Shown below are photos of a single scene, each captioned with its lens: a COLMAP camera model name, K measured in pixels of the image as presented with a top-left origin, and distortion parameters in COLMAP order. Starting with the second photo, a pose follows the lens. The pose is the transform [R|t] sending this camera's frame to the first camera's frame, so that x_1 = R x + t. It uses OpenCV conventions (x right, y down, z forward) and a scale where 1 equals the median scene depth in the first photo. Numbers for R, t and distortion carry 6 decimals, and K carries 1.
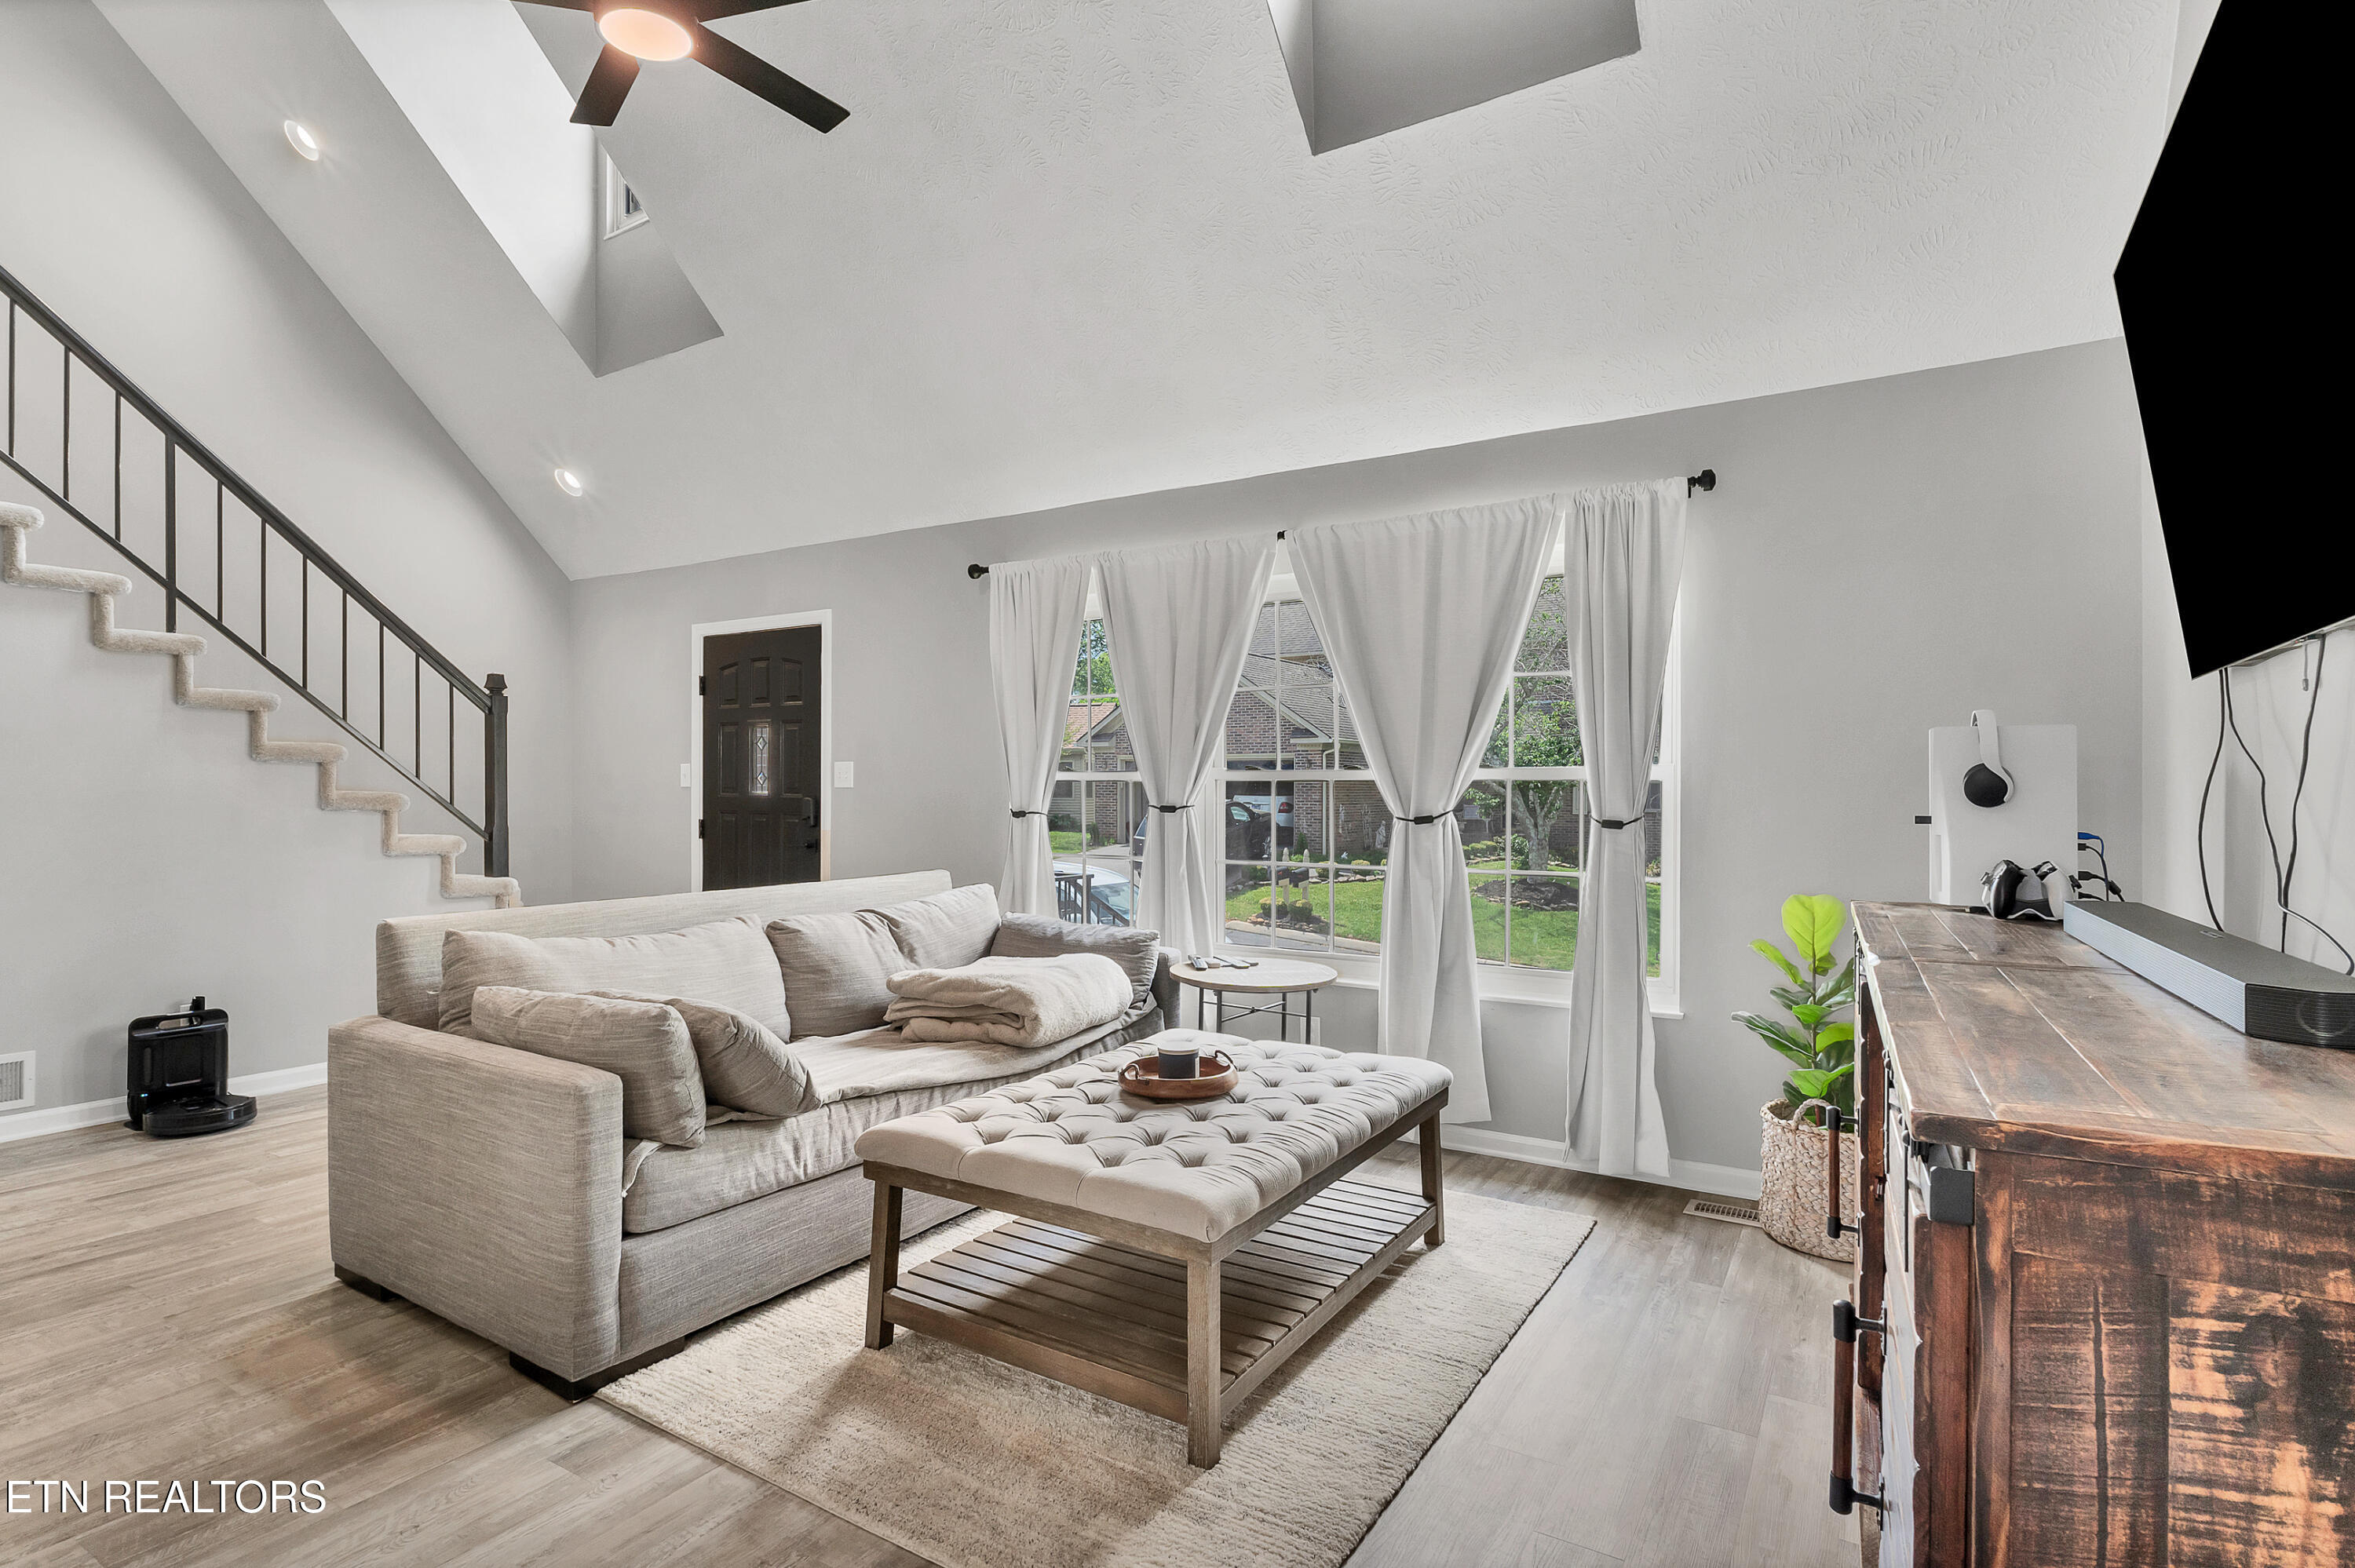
lens RADIAL K [[1185.1, 0, 1159.4], [0, 1185.1, 793.3], [0, 0, 1]] dist [-0.004465, -0.001190]
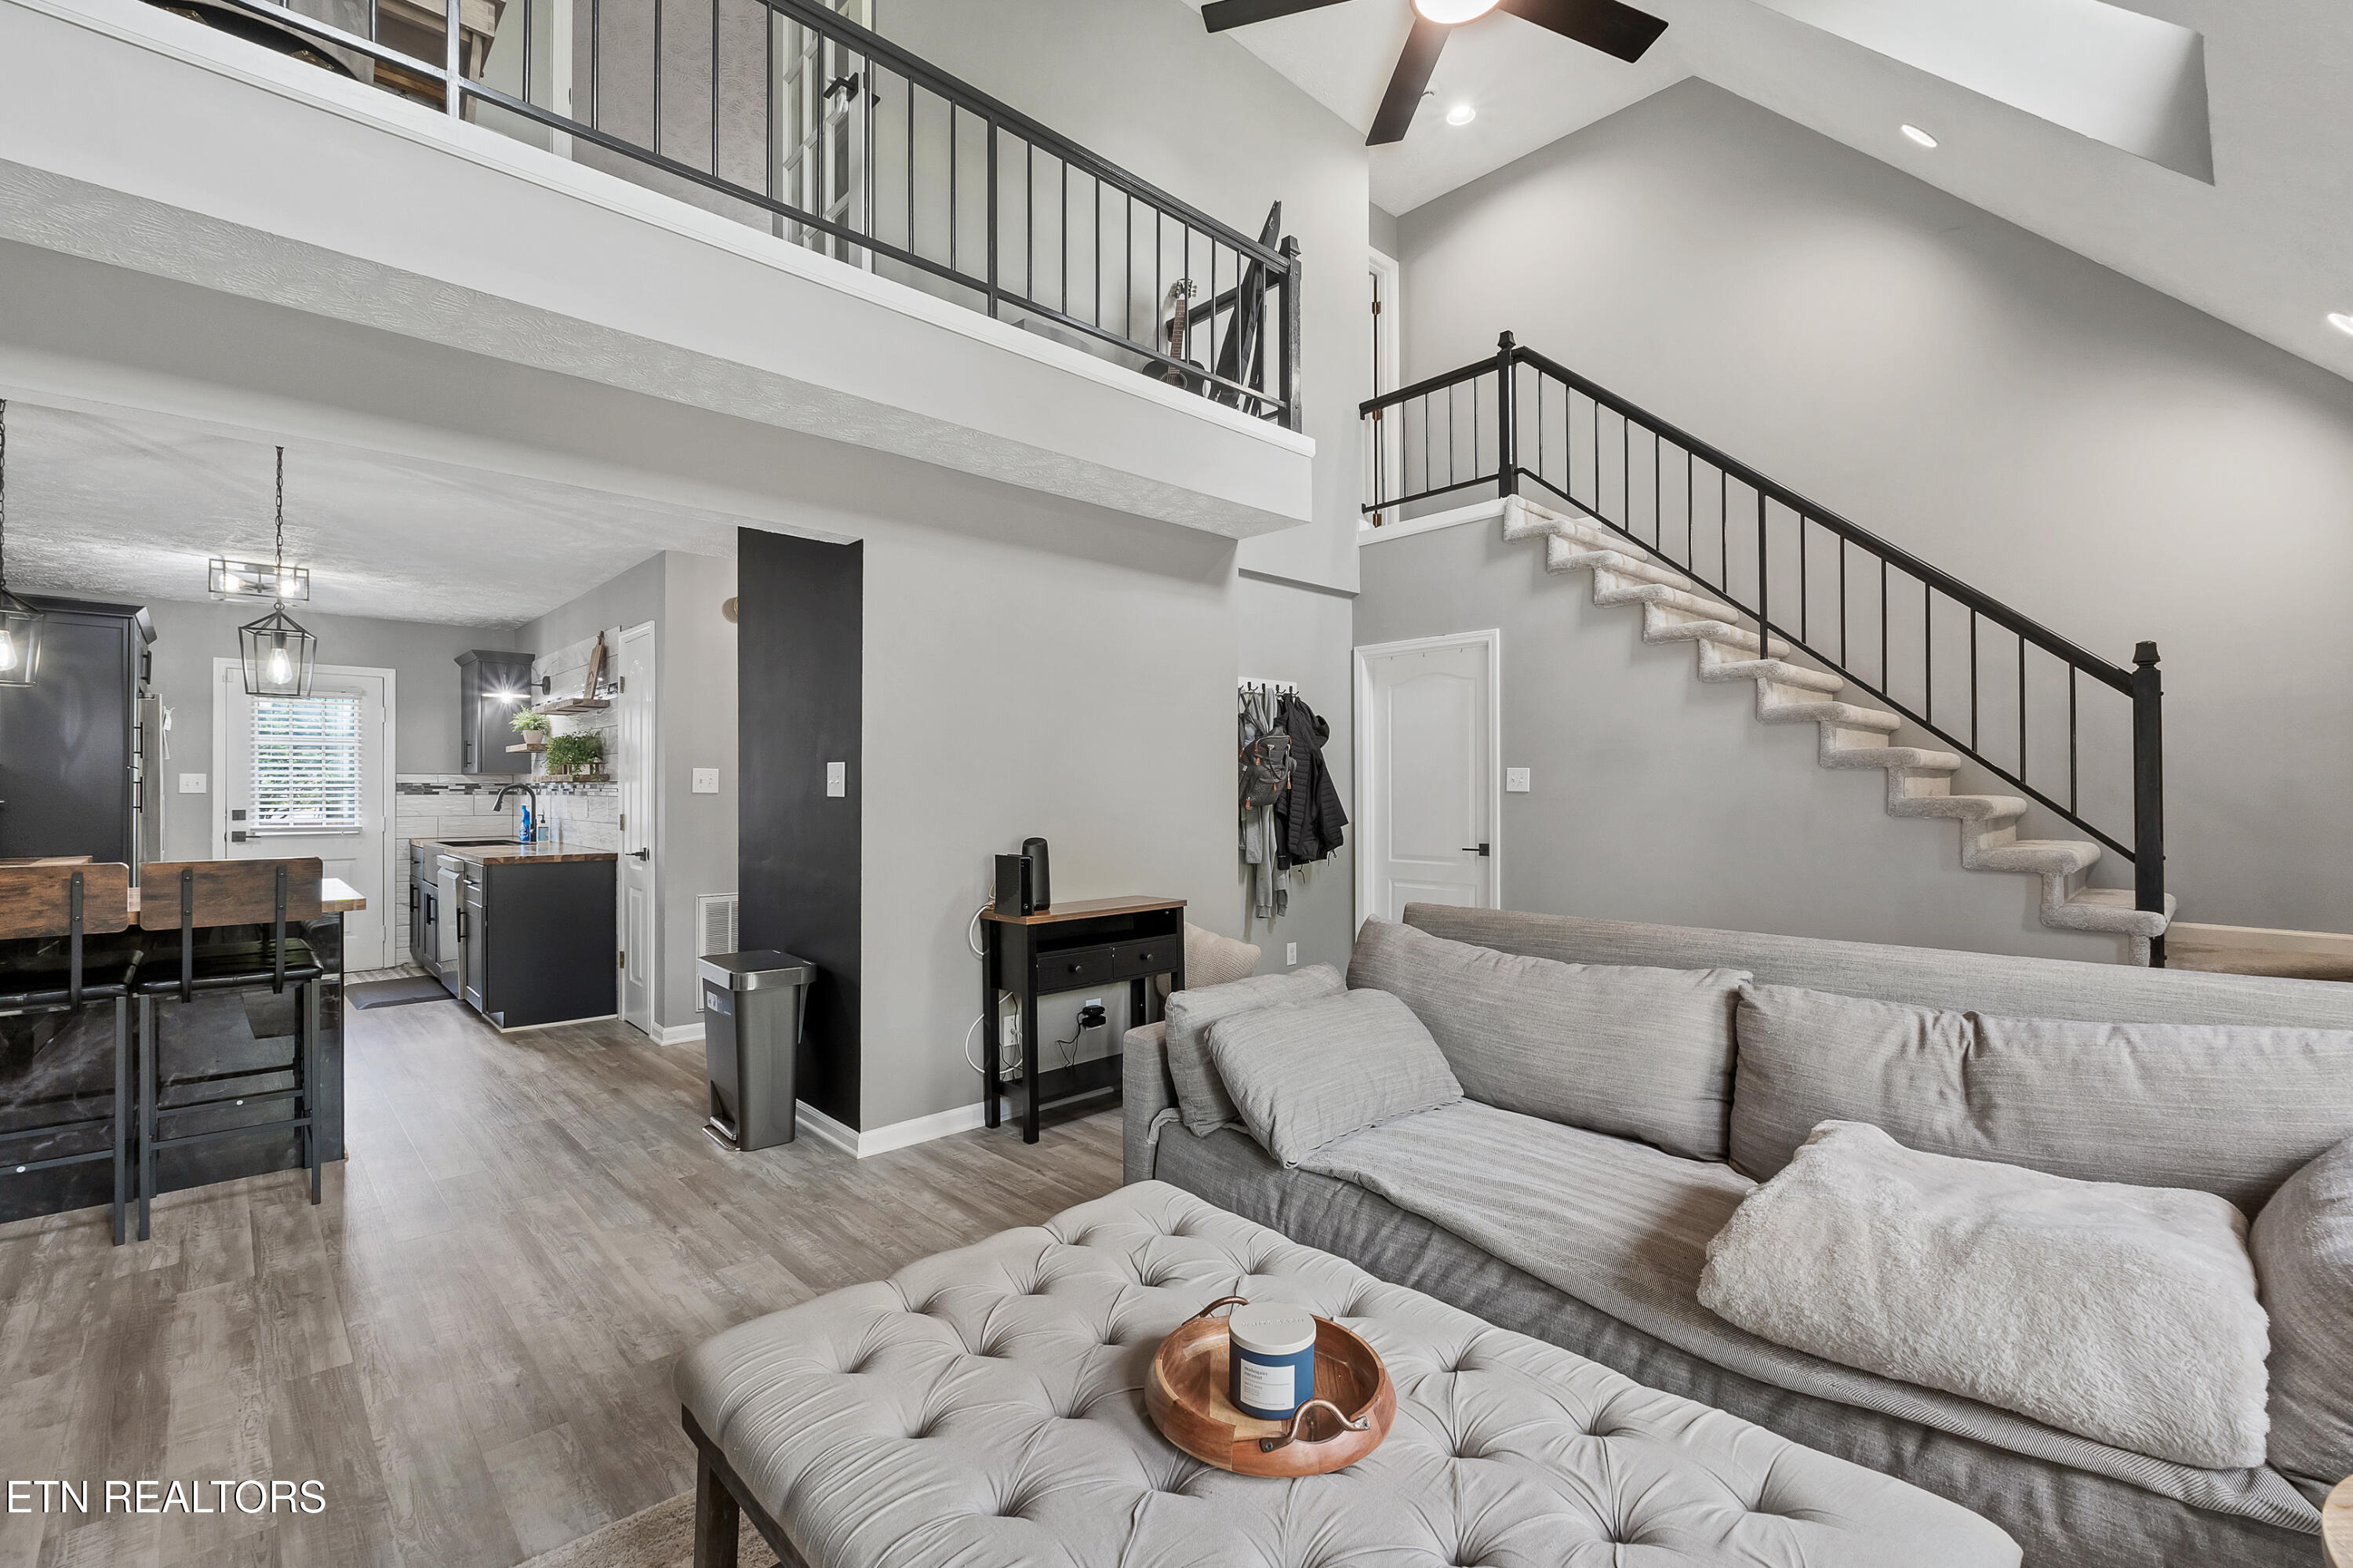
lens RADIAL K [[1030.9, 0, 1155.4], [0, 1030.9, 795.1], [0, 0, 1]] dist [0.000623, 0.000052]
pose [[-0.255422, -0.000680, -0.966830, 0.286516], [-0.005009, 0.999987, 0.000620, -0.002218], [0.966817, 0.005001, -0.255422, 0.685489]]
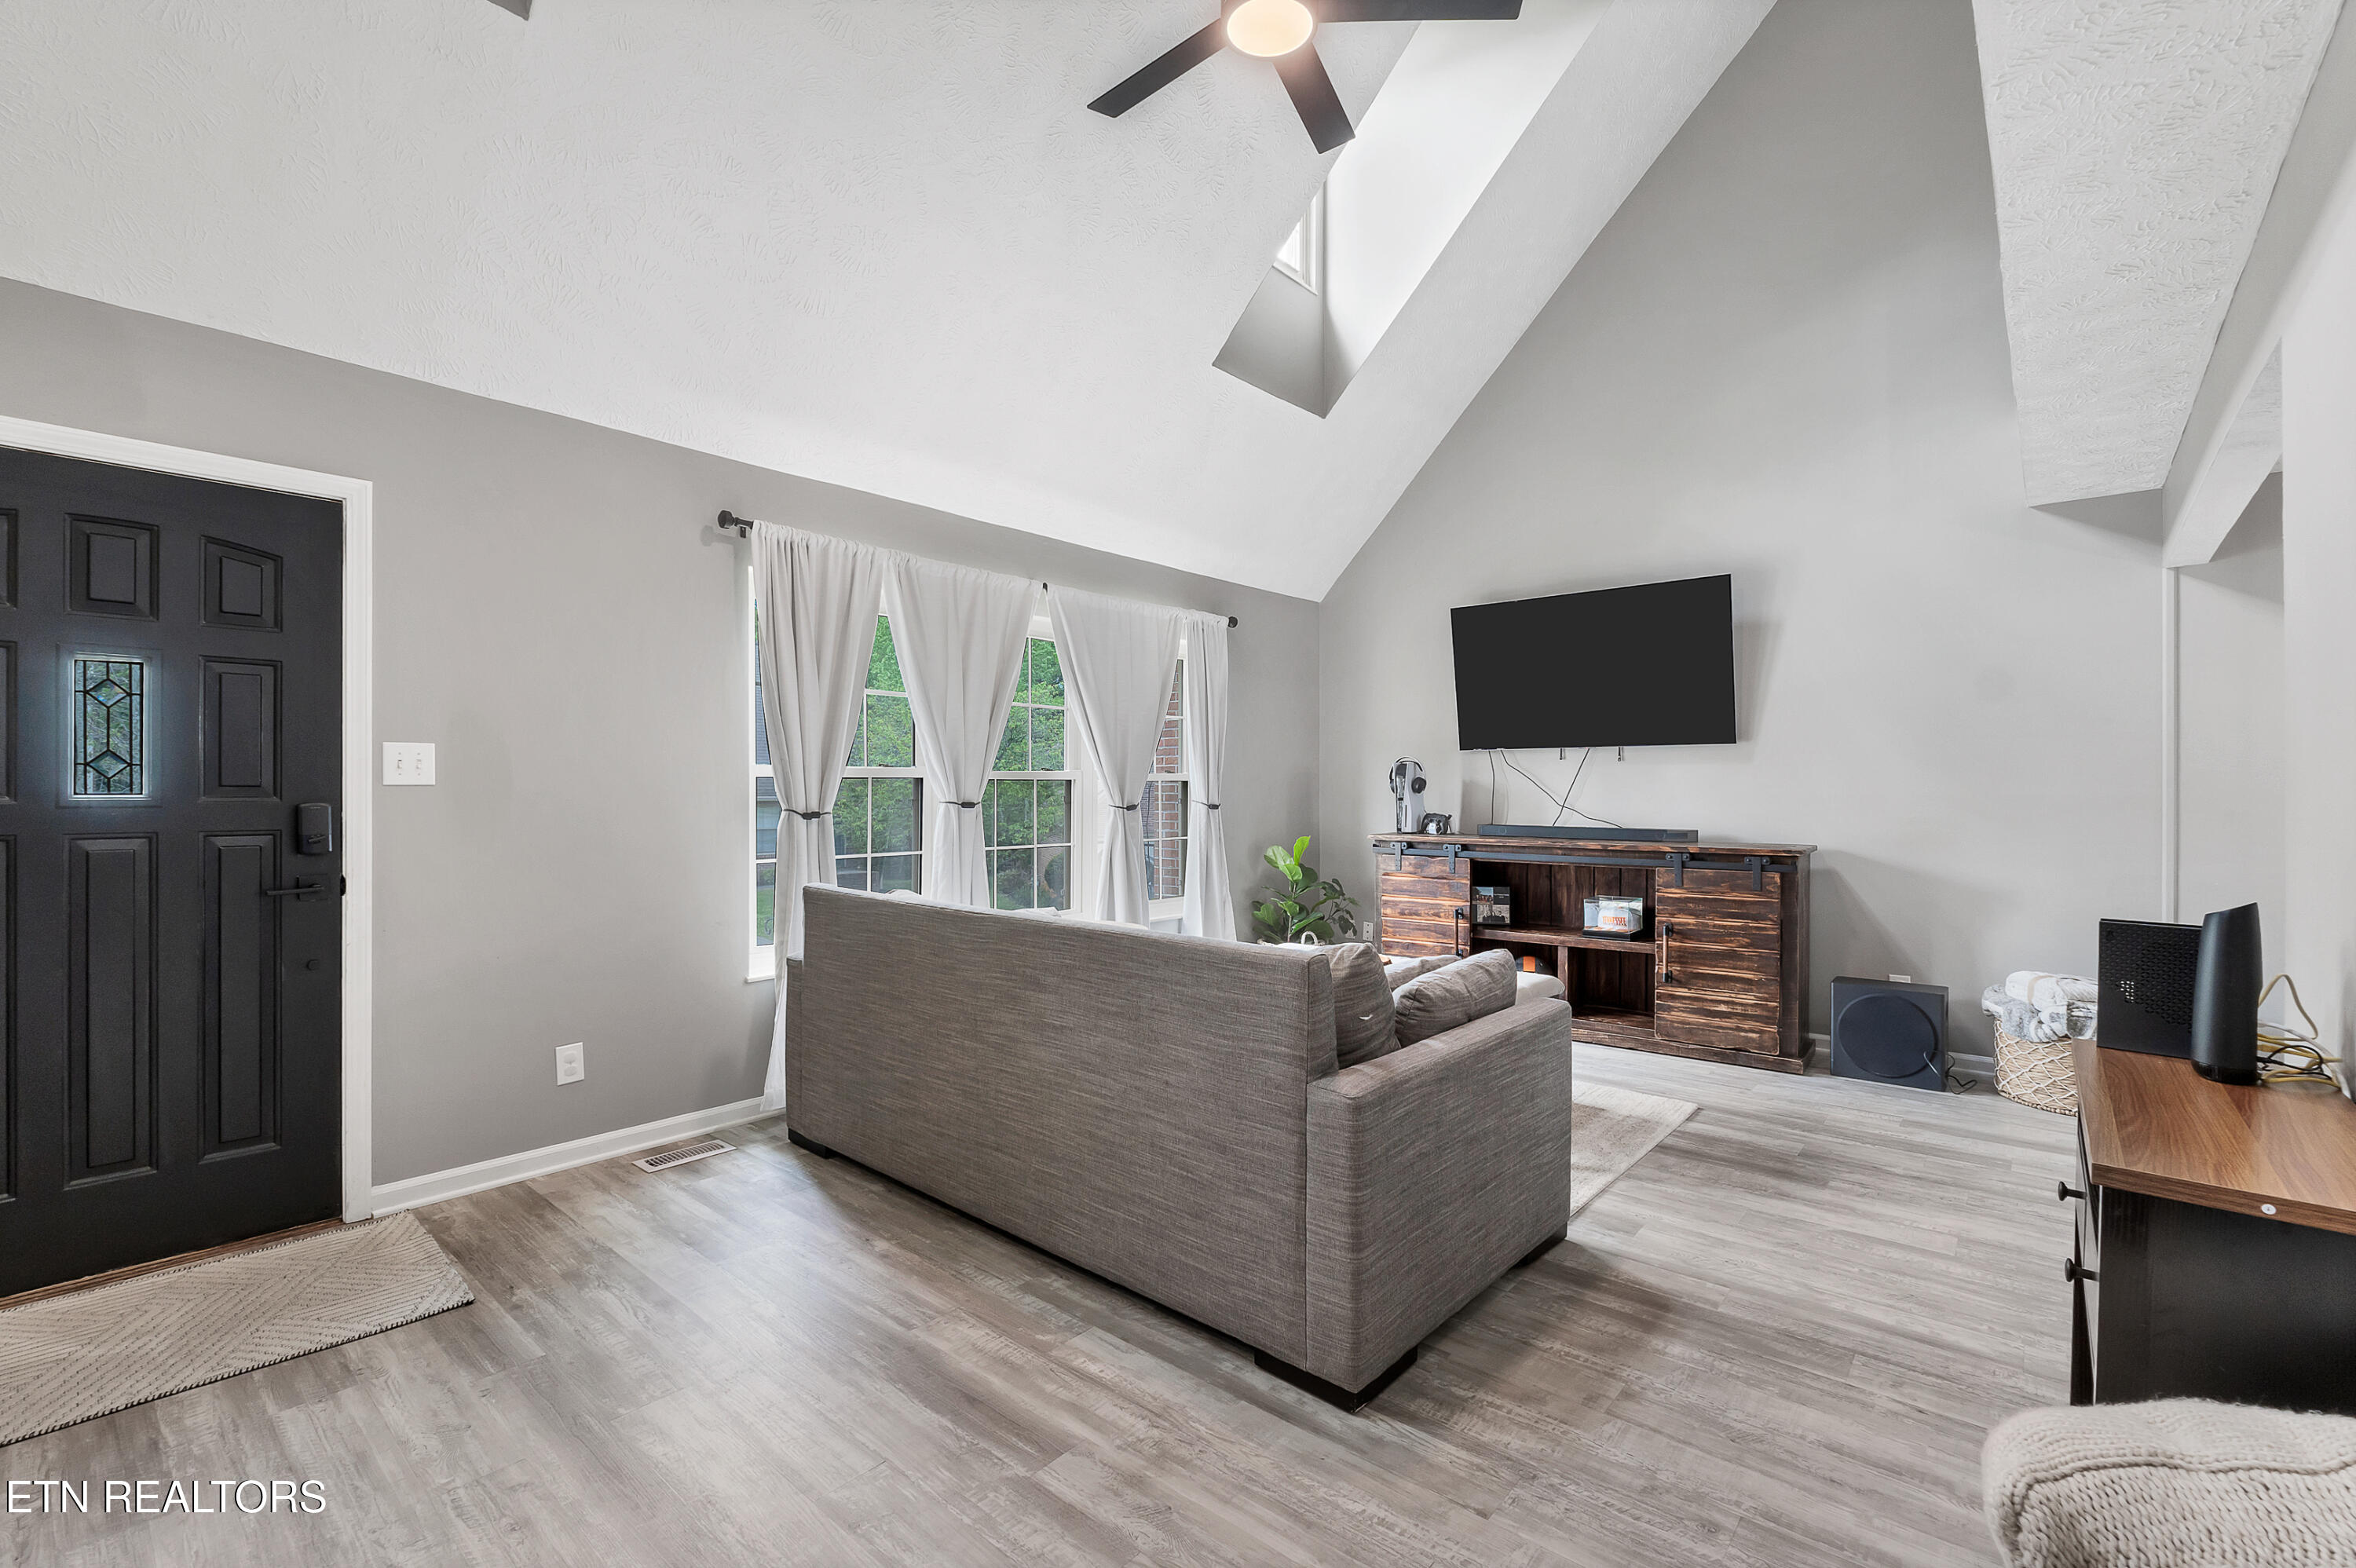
lens RADIAL K [[1032.1, 0, 1176.7], [0, 1032.1, 776.7], [0, 0, 1]] dist [0.000623, 0.000052]
pose [[0.140874, 0.006436, 0.990007, -0.924206], [0.000648, 0.999978, -0.006593, -0.006469], [-0.990027, 0.001570, 0.140867, 0.674197]]
